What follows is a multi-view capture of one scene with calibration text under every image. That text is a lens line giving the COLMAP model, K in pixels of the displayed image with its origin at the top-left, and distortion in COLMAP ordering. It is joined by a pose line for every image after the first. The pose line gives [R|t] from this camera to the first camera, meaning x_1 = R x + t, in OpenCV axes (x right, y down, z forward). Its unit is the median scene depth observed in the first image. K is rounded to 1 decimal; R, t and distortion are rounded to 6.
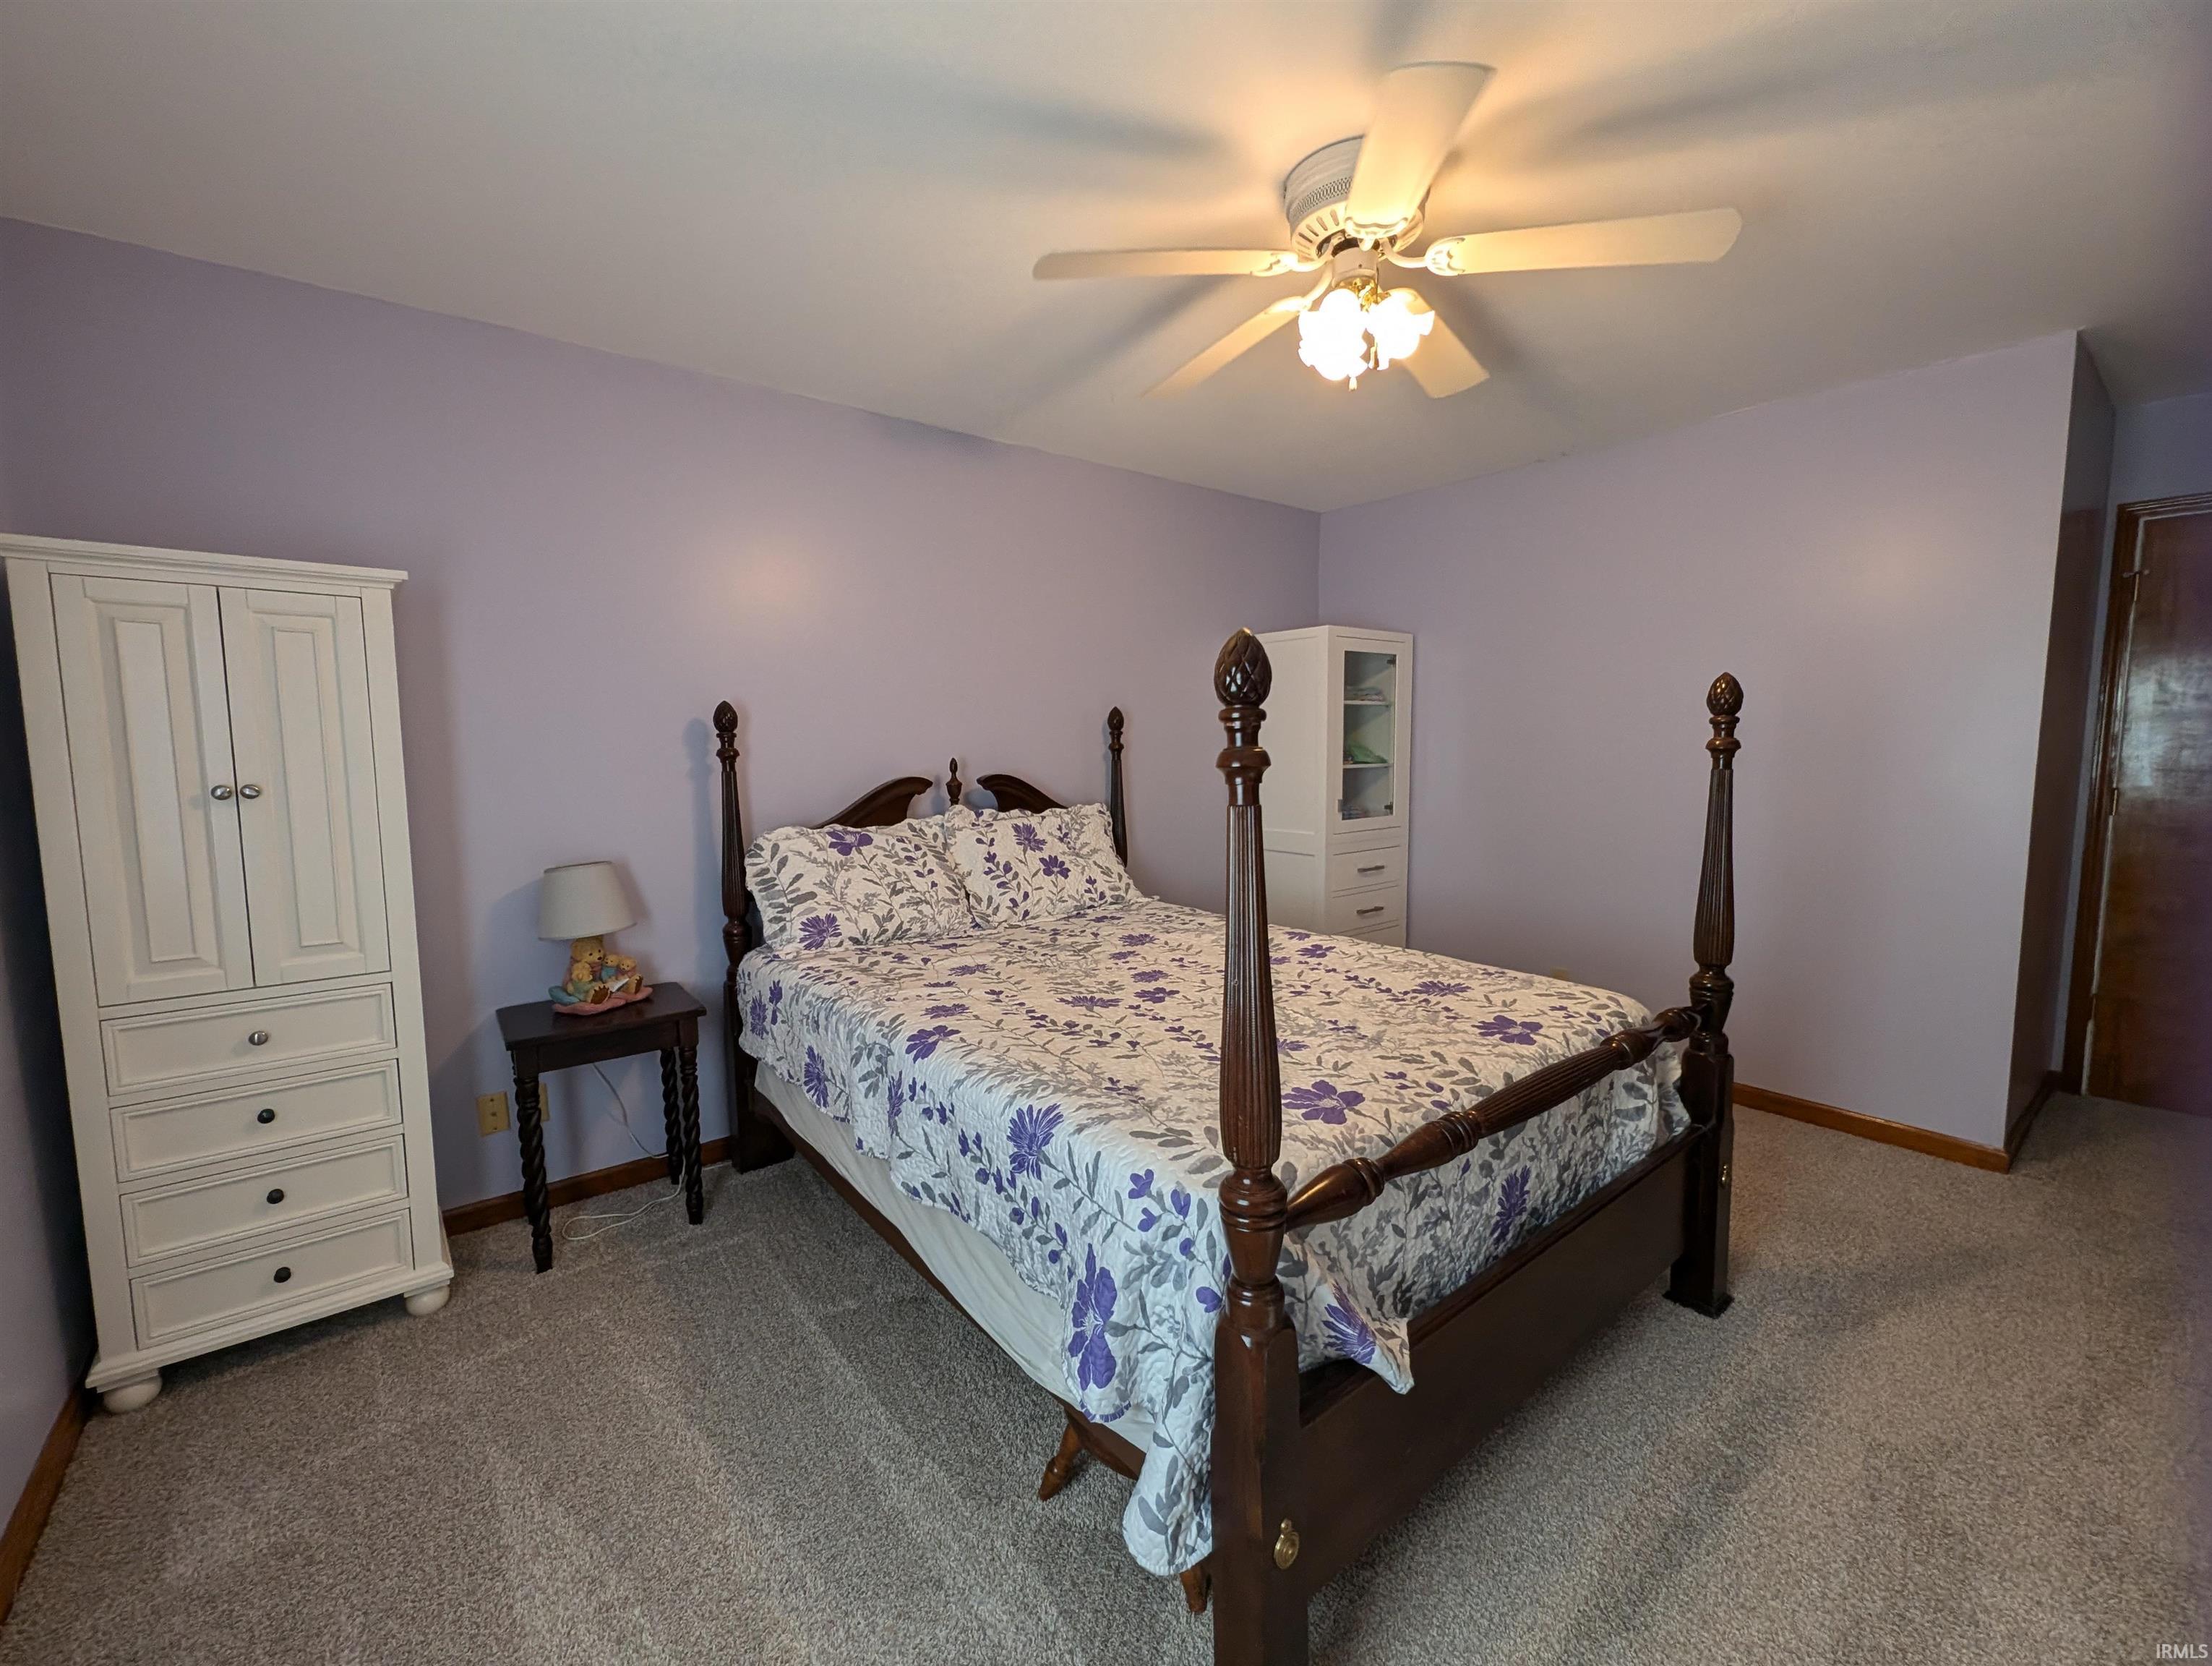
lens RADIAL K [[910.7, 0, 1106.0], [0, 910.7, 833.0], [0, 0, 1]] dist [0.001104, -0.000102]
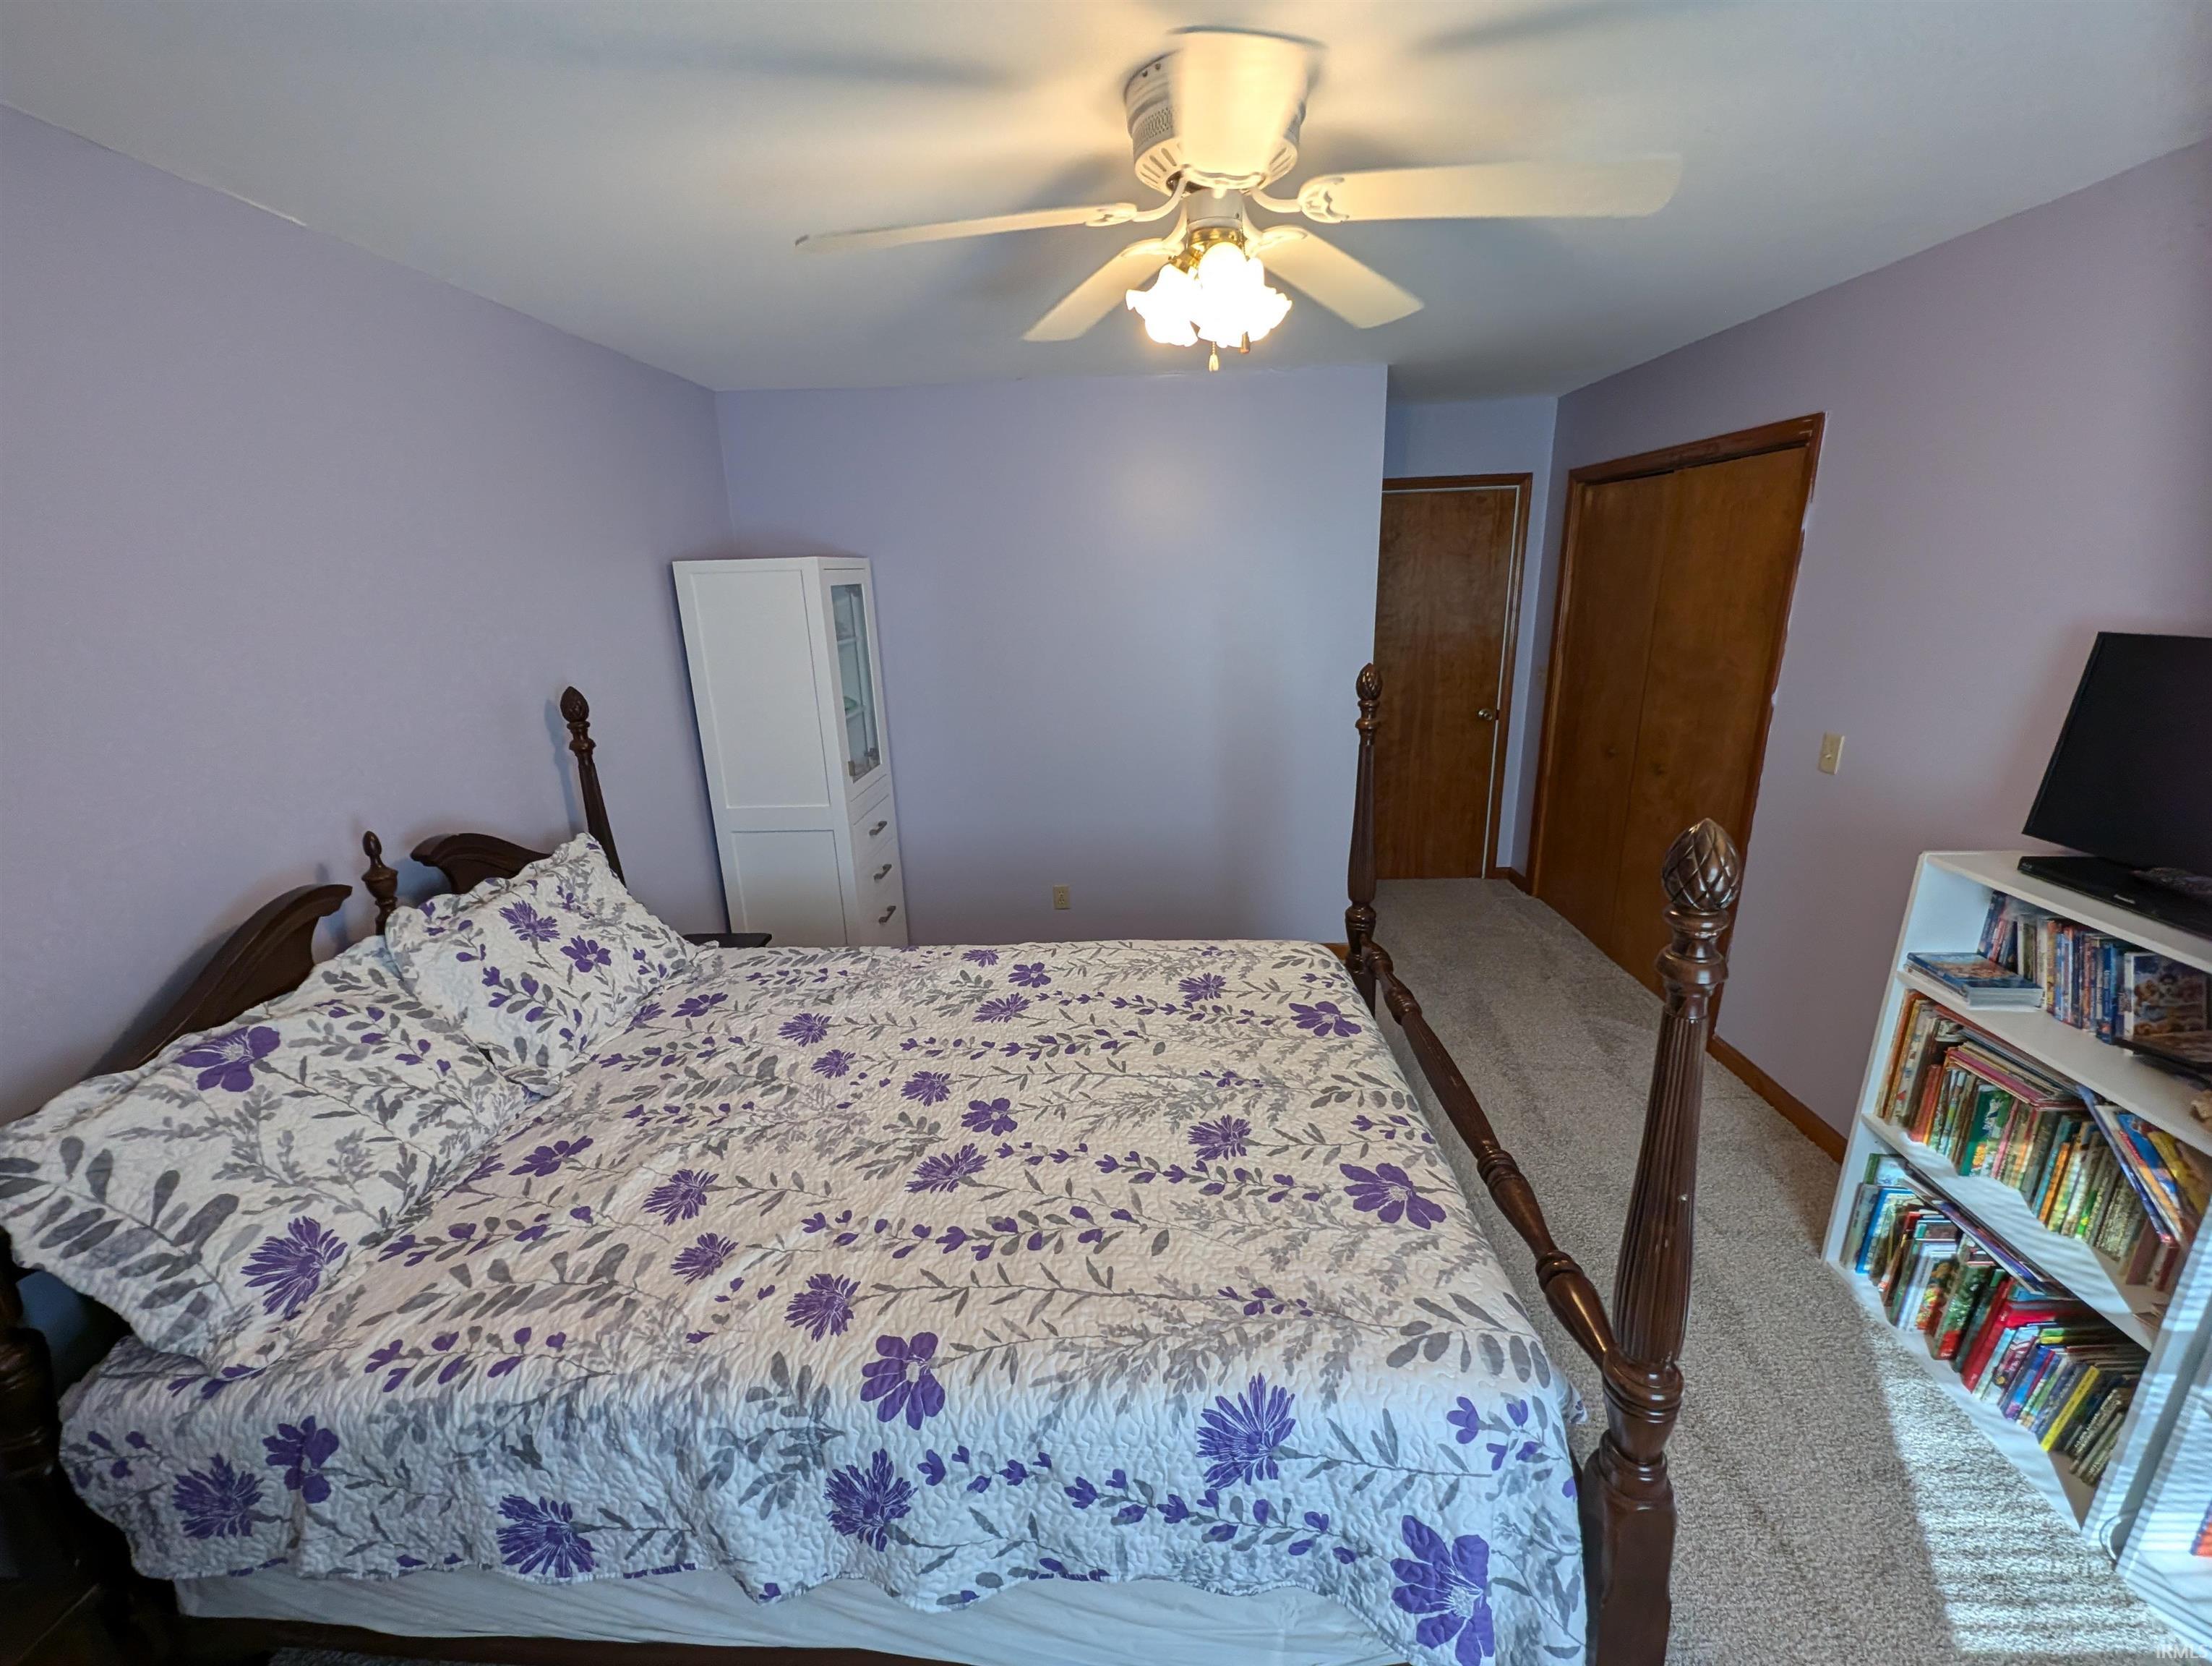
lens RADIAL K [[910.7, 0, 1106.0], [0, 910.7, 833.0], [0, 0, 1]] dist [0.001104, -0.000102]
pose [[0.652323, -0.221423, 0.724877, -0.316825], [0.102799, 0.973386, 0.204824, -0.170173], [-0.750938, -0.059095, 0.657724, 0.331727]]
